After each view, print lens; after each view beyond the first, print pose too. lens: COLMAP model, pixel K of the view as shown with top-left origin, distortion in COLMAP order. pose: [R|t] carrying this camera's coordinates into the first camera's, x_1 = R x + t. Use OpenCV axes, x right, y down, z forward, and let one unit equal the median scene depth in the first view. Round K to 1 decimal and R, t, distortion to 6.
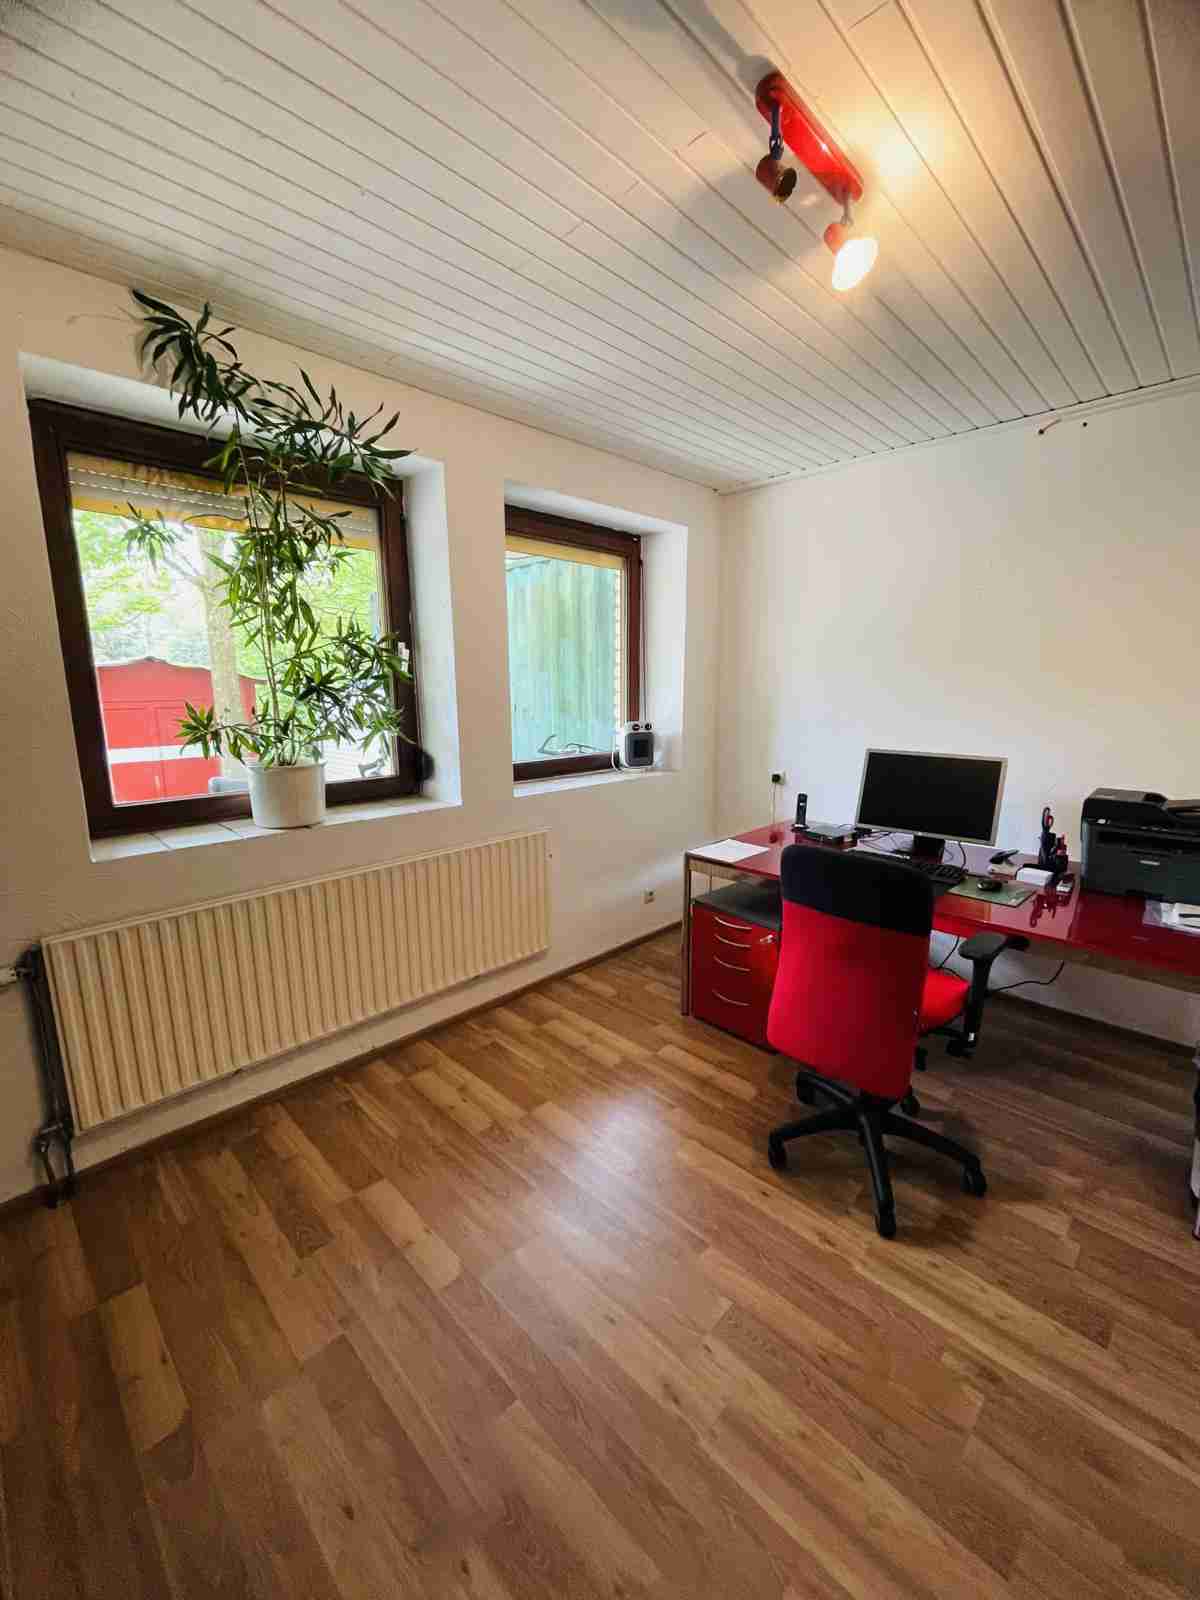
lens RADIAL K [[645.9, 0, 607.9], [0, 645.9, 795.7], [0, 0, 1]] dist [-0.003088, 0.000168]
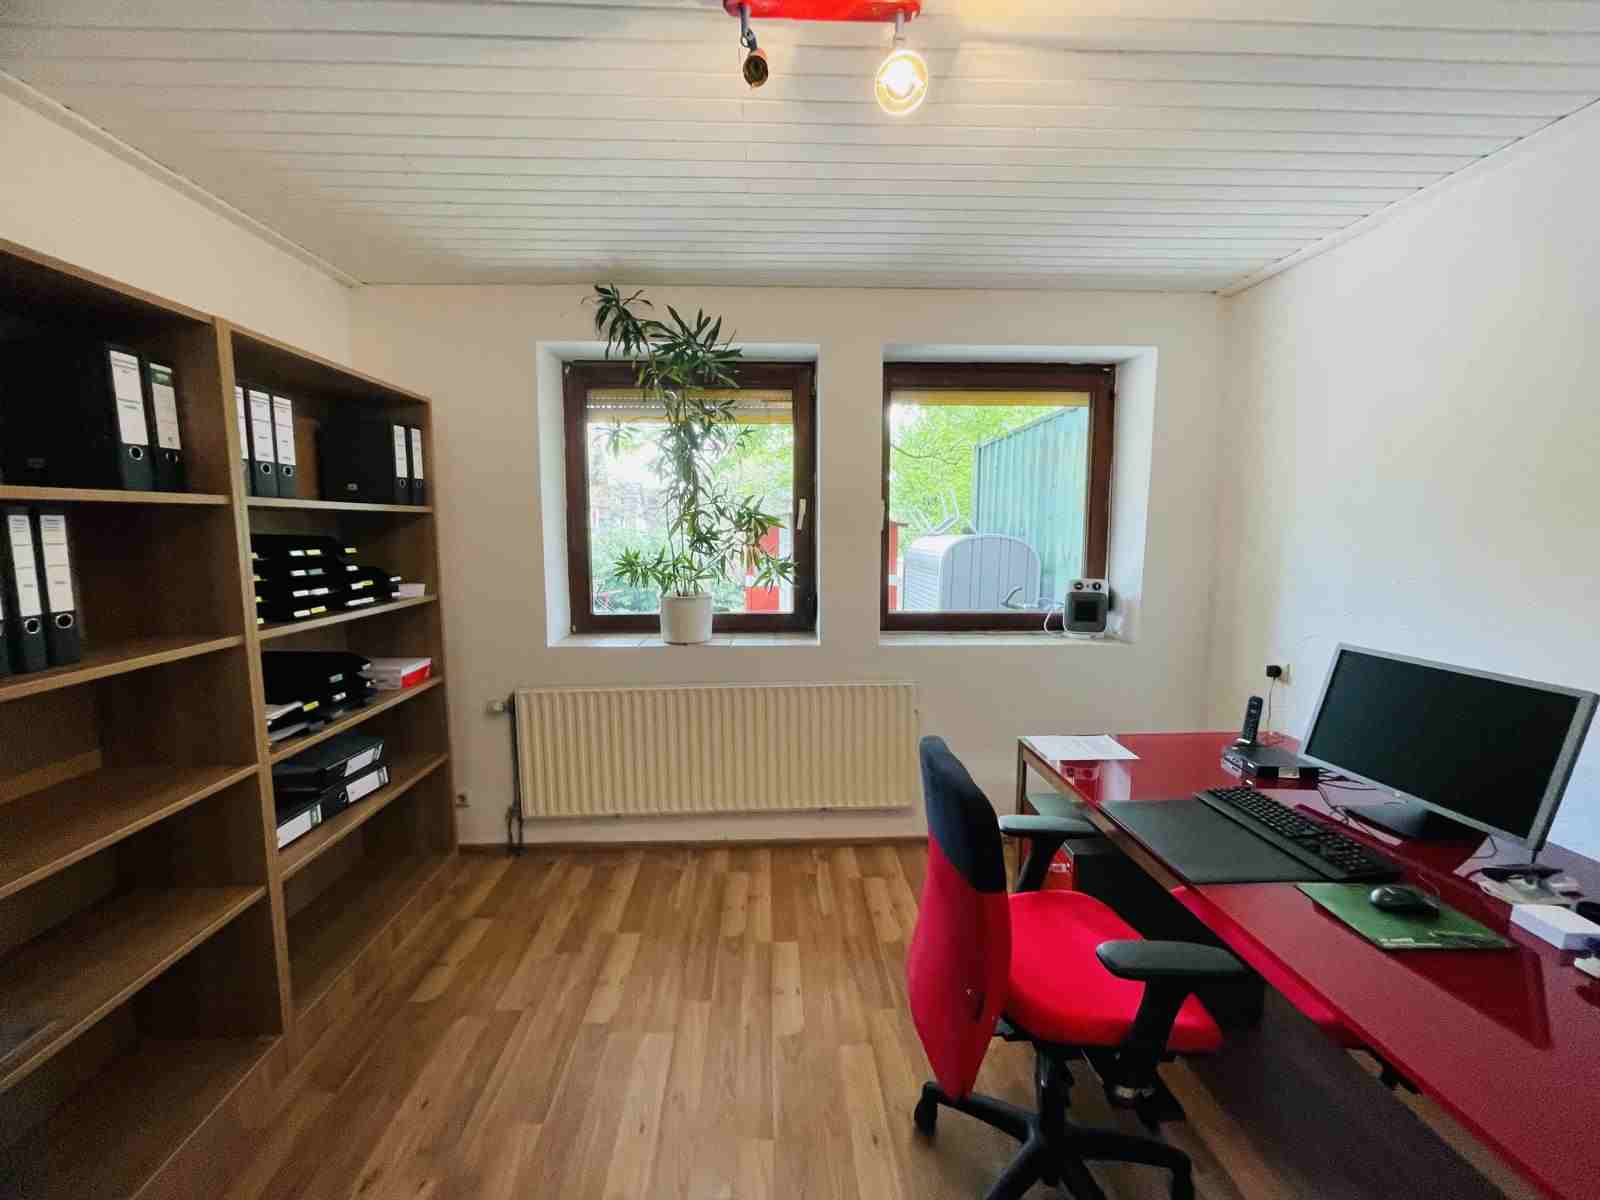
lens RADIAL K [[648.5, 0, 798.1], [0, 648.5, 592.5], [0, 0, 1]] dist [-0.008166, 0.006820]
pose [[0.729981, 0.075481, -0.679287, 0.561972], [-0.120822, 0.992482, -0.019556, -0.056973], [0.672704, 0.096348, 0.733612, 0.189553]]
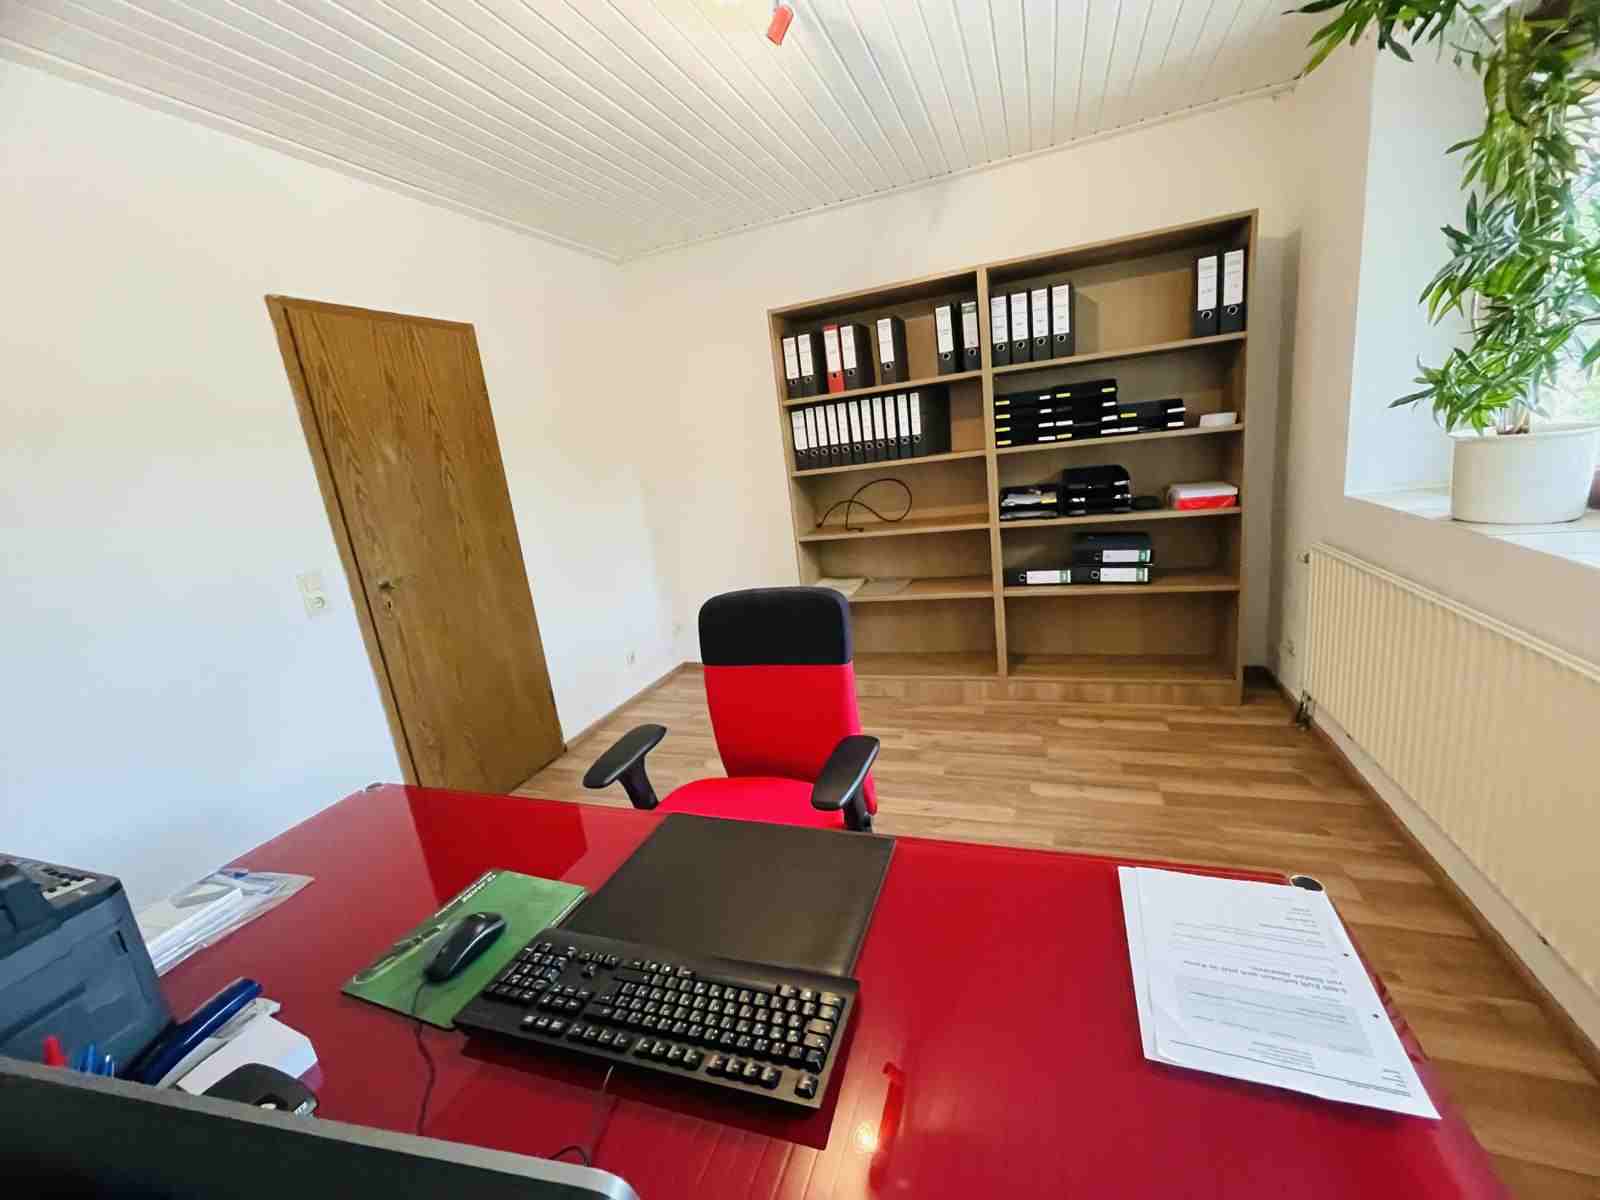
lens RADIAL K [[645.9, 0, 792.6], [0, 645.9, 591.3], [0, 0, 1]] dist [-0.003088, 0.000168]
pose [[-0.909722, 0.201878, -0.362839, 0.501825], [0.055014, 0.924748, 0.376582, -0.194318], [0.411558, 0.322624, -0.852369, 1.328973]]
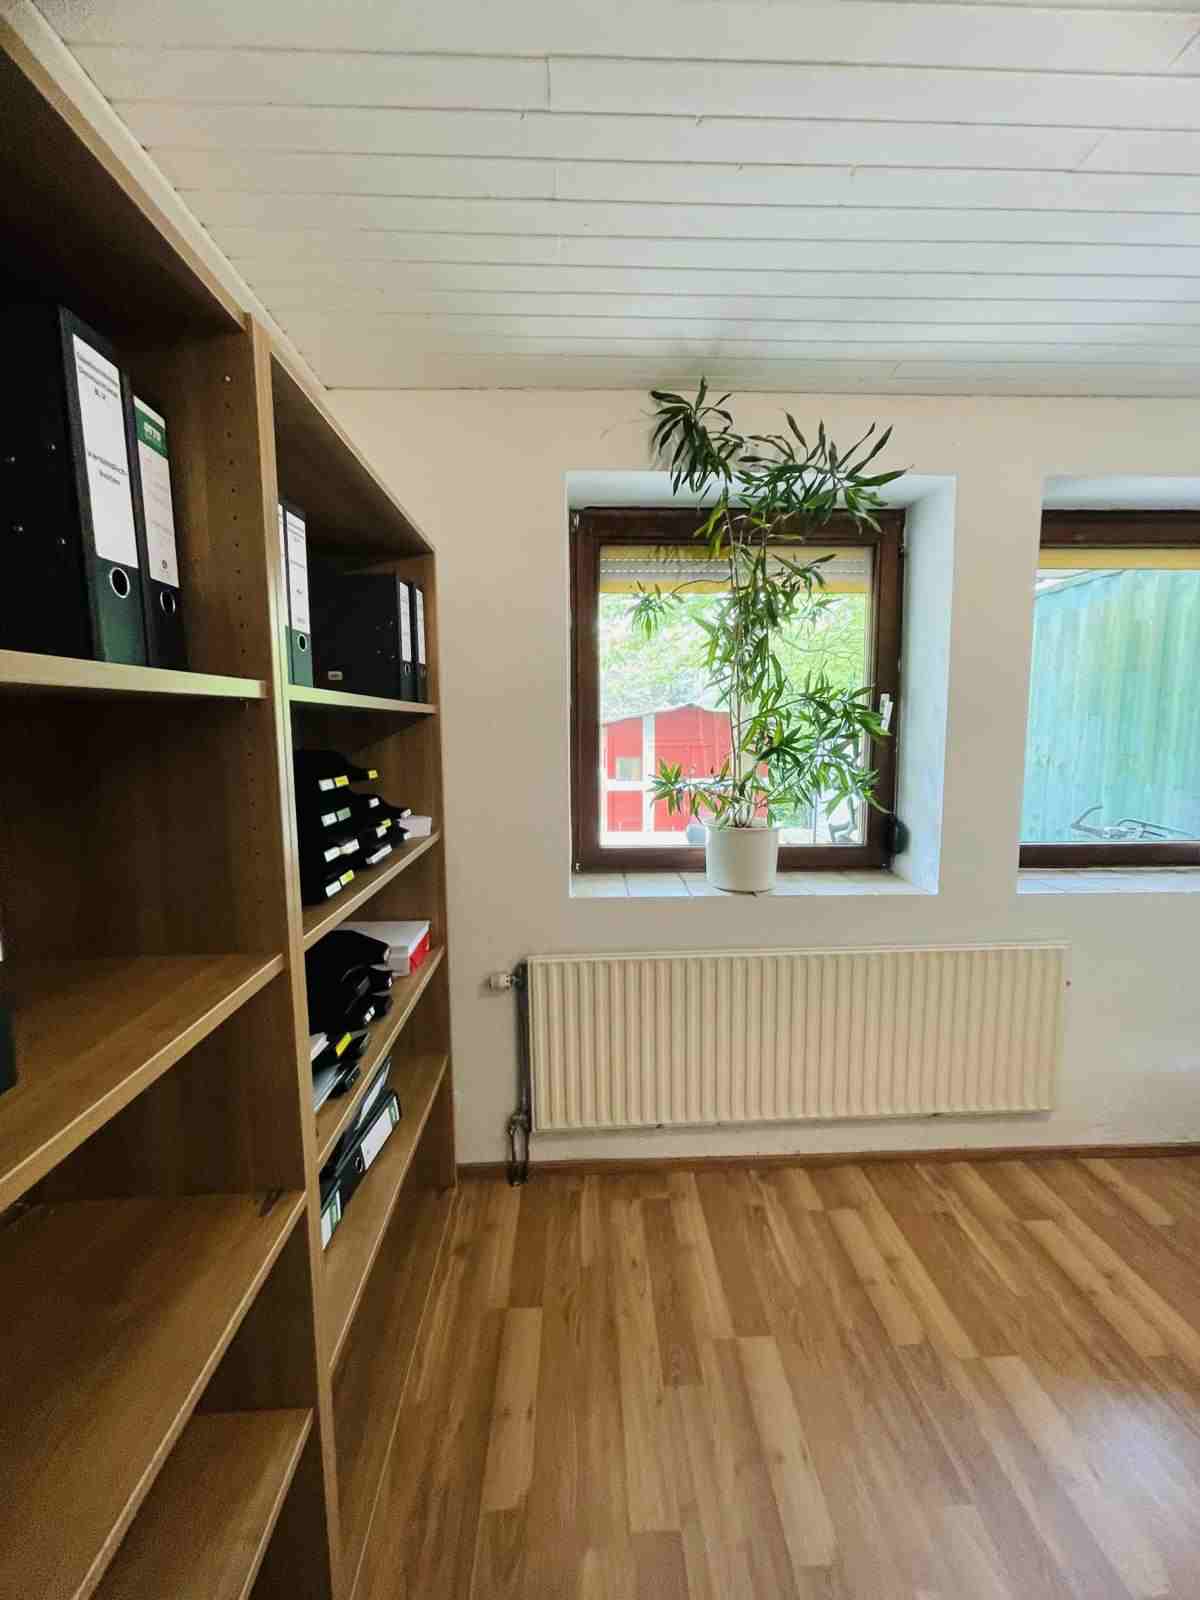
lens RADIAL K [[645.9, 0, 607.9], [0, 645.9, 795.7], [0, 0, 1]] dist [-0.003088, 0.000168]
pose [[0.729226, 0.077815, -0.679834, 0.009215], [-0.117757, 0.992962, -0.012657, -0.056082], [0.674065, 0.089286, 0.733256, 0.152282]]
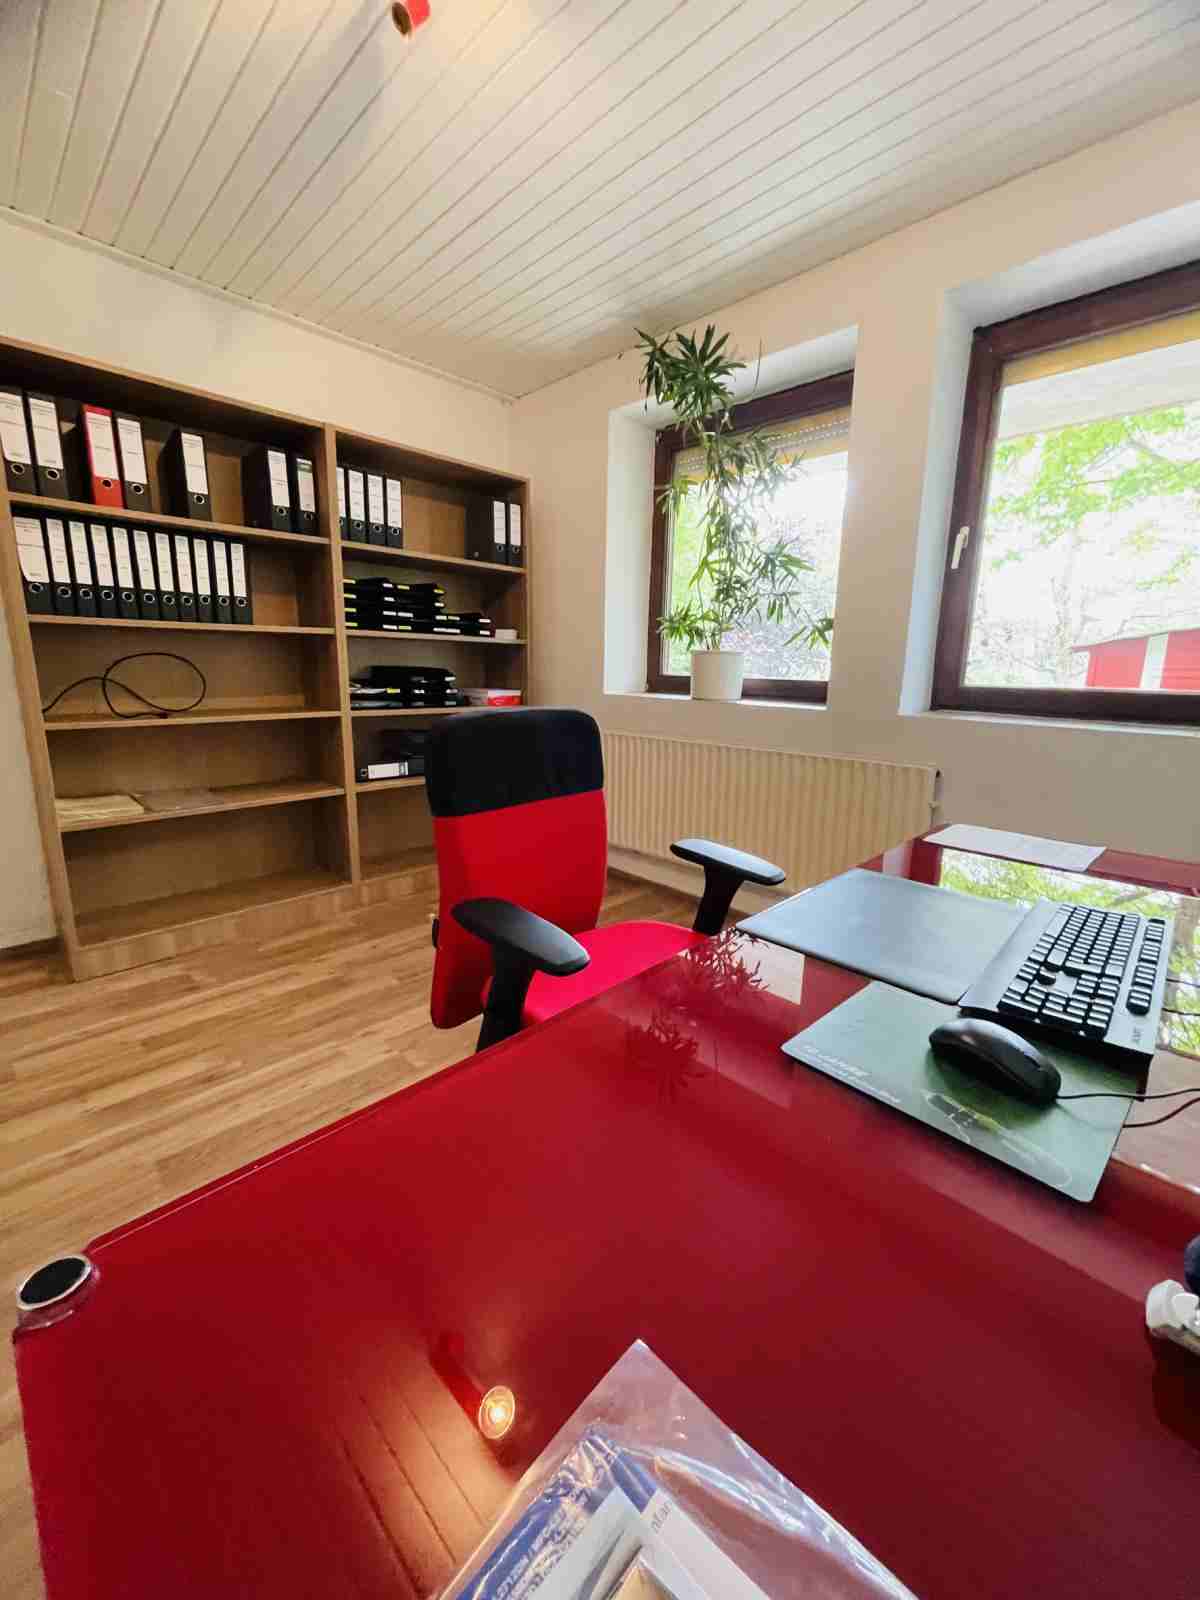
lens RADIAL K [[647.4, 0, 609.7], [0, 647.4, 797.8], [0, 0, 1]] dist [-0.010573, 0.000430]
pose [[-0.004367, 0.207380, -0.978251, 0.821450], [-0.195144, 0.959275, 0.204228, 0.008477], [0.980765, 0.191792, 0.036280, 0.802859]]
